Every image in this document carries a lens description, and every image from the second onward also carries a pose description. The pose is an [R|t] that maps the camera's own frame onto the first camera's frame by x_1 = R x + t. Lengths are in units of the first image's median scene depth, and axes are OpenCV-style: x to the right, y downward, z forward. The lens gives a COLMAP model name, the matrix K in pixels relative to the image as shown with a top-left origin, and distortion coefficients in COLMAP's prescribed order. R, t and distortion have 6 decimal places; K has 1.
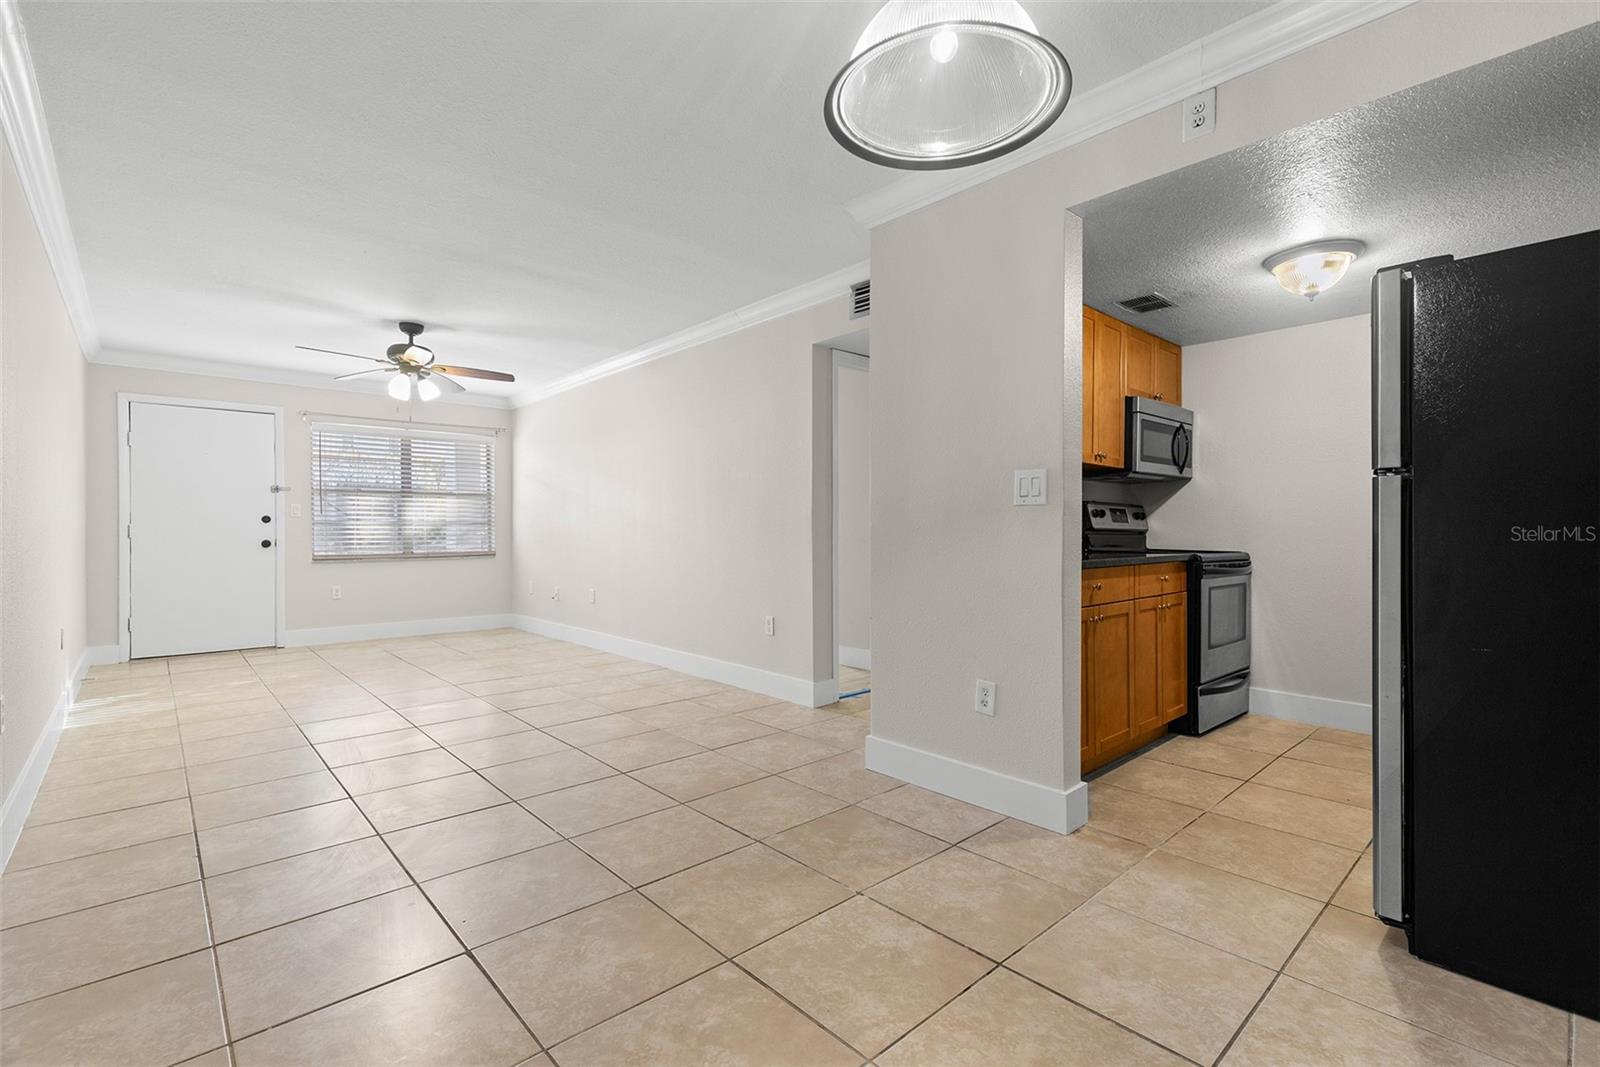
lens RADIAL K [[721.9, 0, 804.1], [0, 721.9, 532.2], [0, 0, 1]] dist [0.008298, -0.002278]
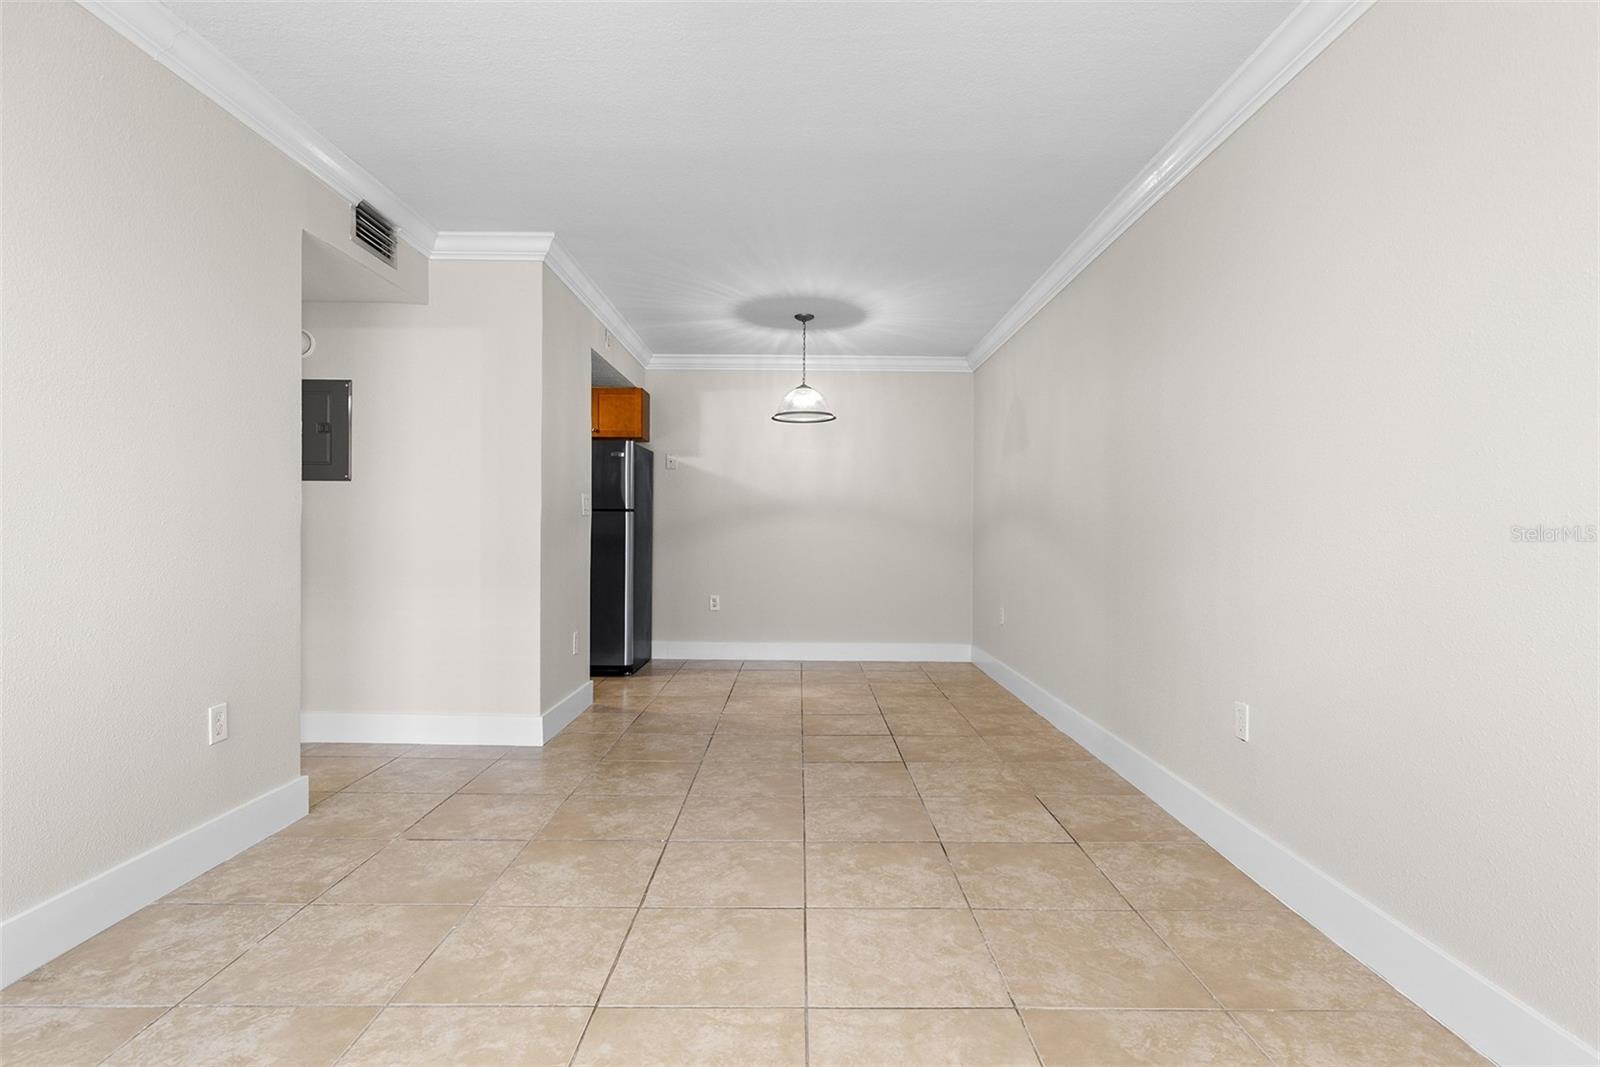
lens RADIAL K [[778.6, 0, 804.7], [0, 778.6, 532.3], [0, 0, 1]] dist [0.001353, -0.001793]
pose [[-0.743860, -0.004948, 0.668317, -0.767674], [-0.002179, 0.999985, 0.004978, -0.005708], [-0.668332, 0.002247, -0.743860, 1.228882]]
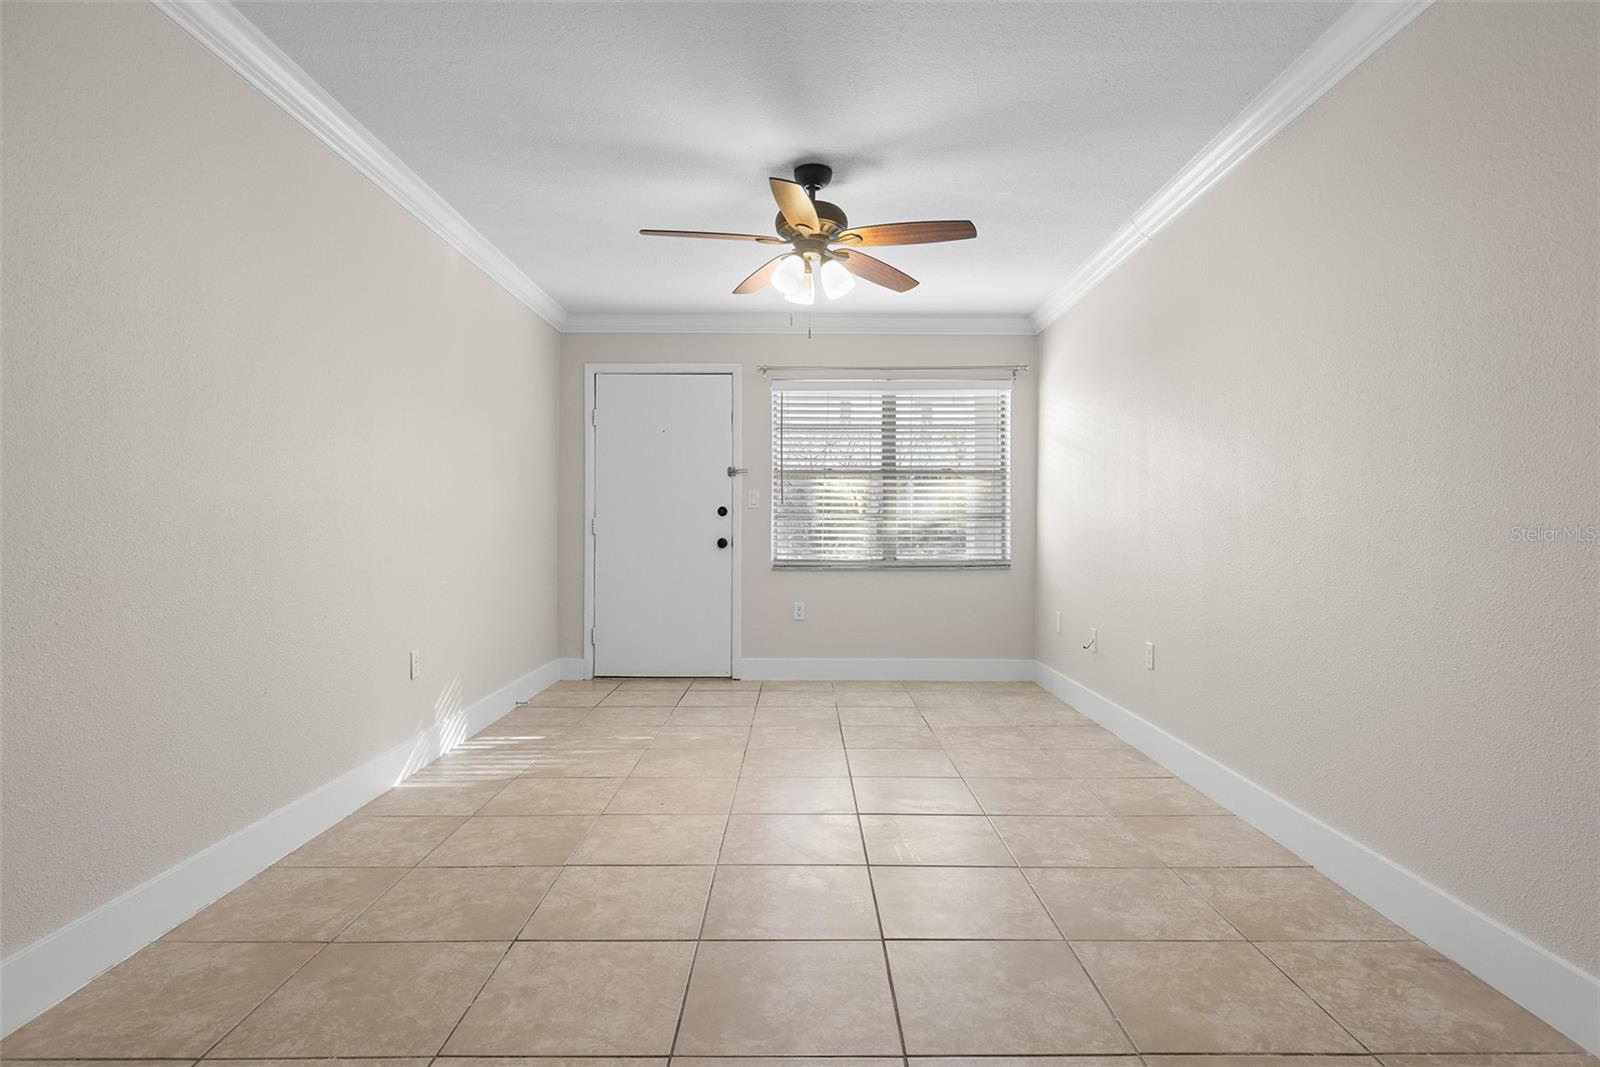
lens RADIAL K [[855.1, 0, 800.1], [0, 855.1, 537.2], [0, 0, 1]] dist [0.002286, -0.000576]
pose [[0.739189, 0.012744, -0.673378, -0.103710], [-0.007130, 0.999913, 0.011098, -0.001469], [0.673460, -0.003402, 0.739215, 0.581779]]
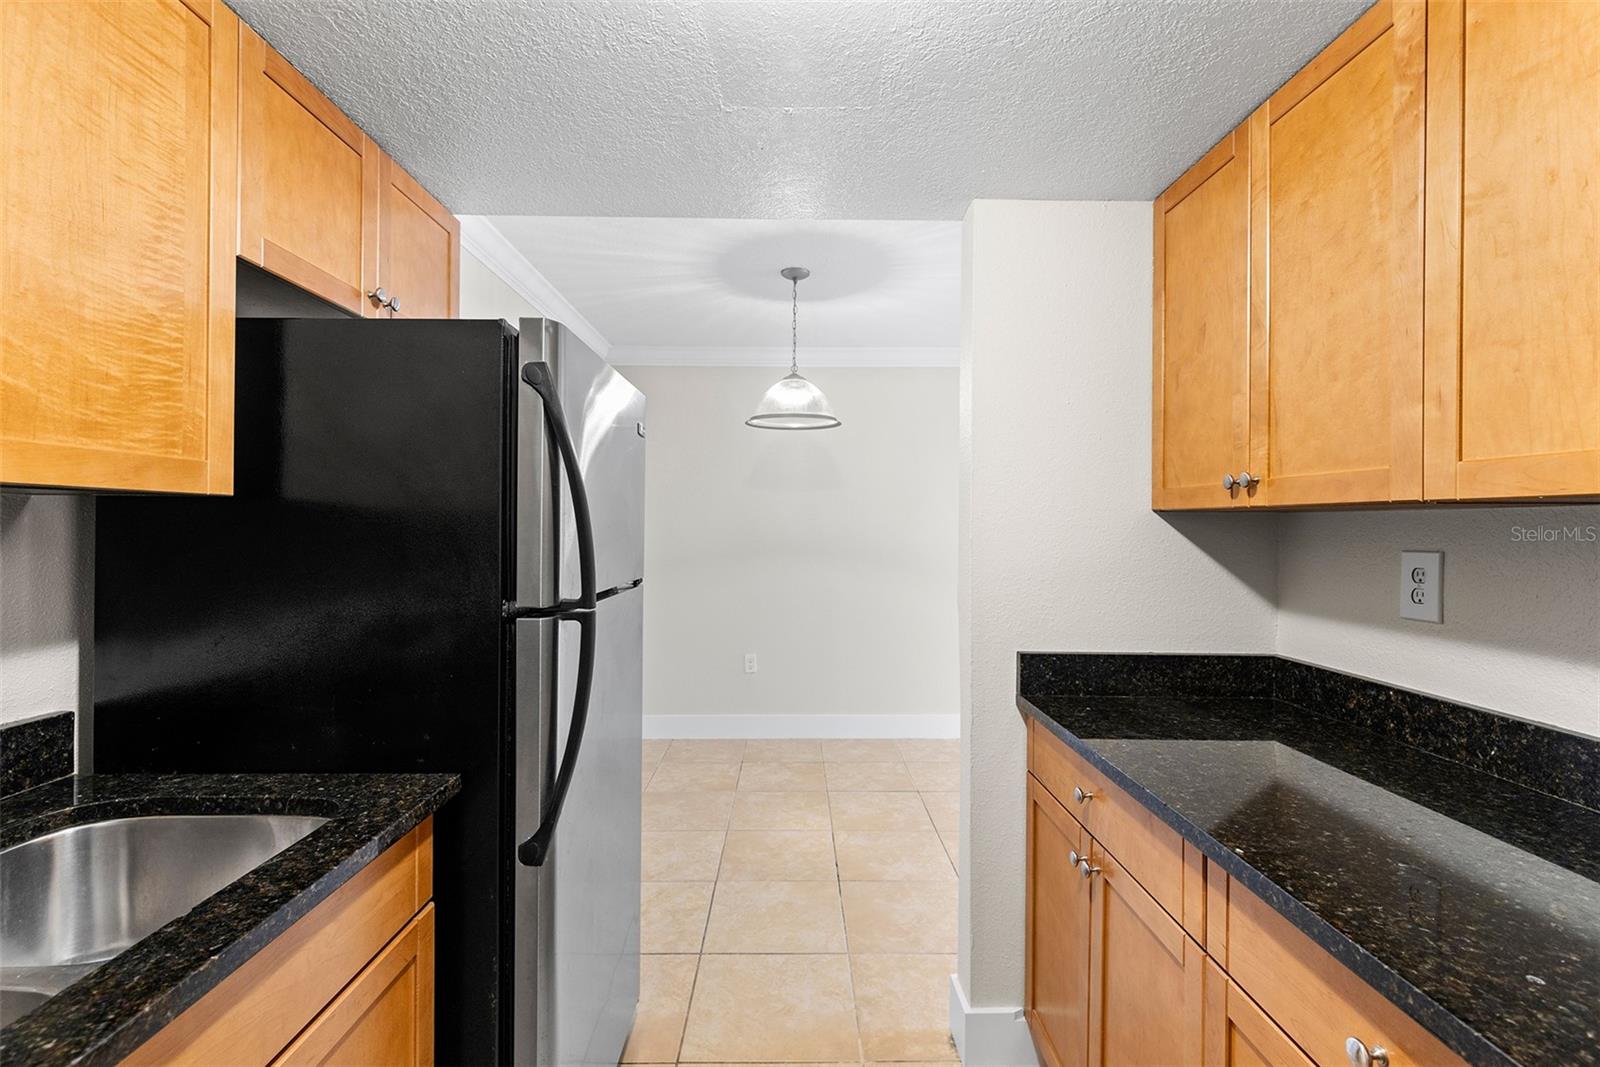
lens RADIAL K [[721.9, 0, 798.7], [0, 721.9, 525.1], [0, 0, 1]] dist [0.008298, -0.002278]
pose [[-0.668239, -0.002994, -0.743941, 0.628009], [-0.005448, 0.999985, 0.000870, -0.072789], [0.743927, 0.004634, -0.668245, 0.831342]]
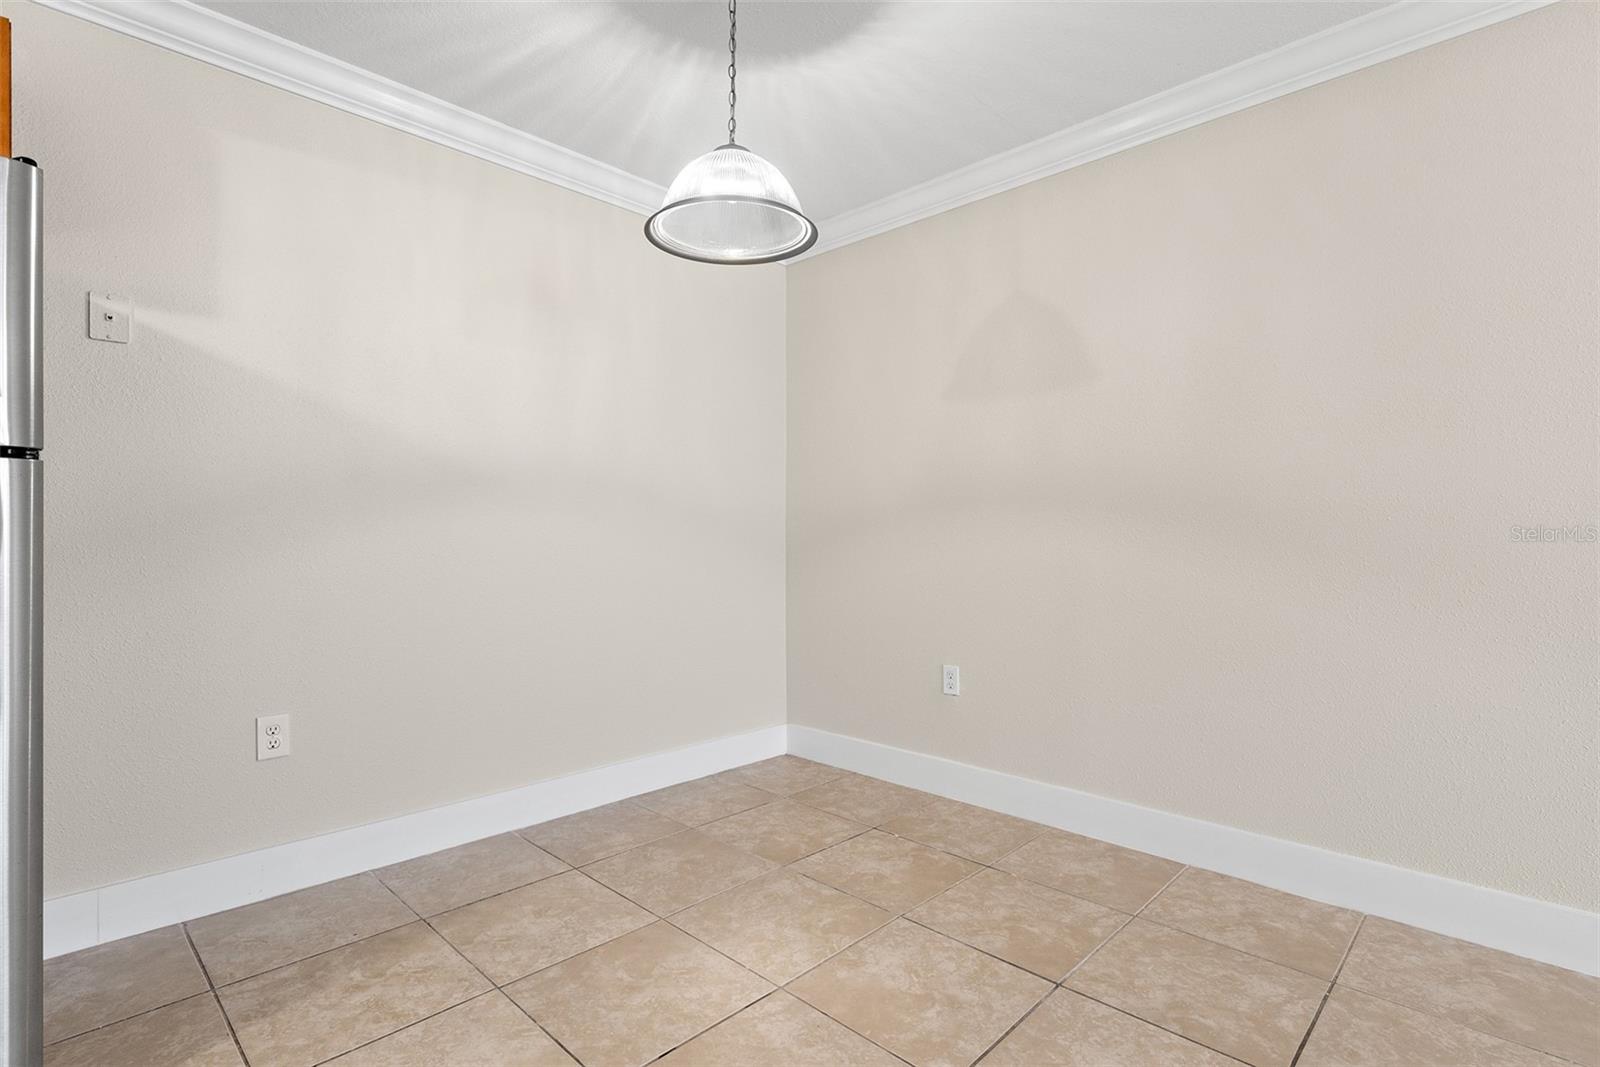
lens RADIAL K [[778.6, 0, 803.1], [0, 778.6, 539.5], [0, 0, 1]] dist [0.001353, -0.001793]
pose [[-0.998013, 0.000658, -0.063000, 0.045927], [-0.000138, 0.999920, 0.012645, -0.005158], [0.063003, 0.012629, -0.997933, 0.780340]]
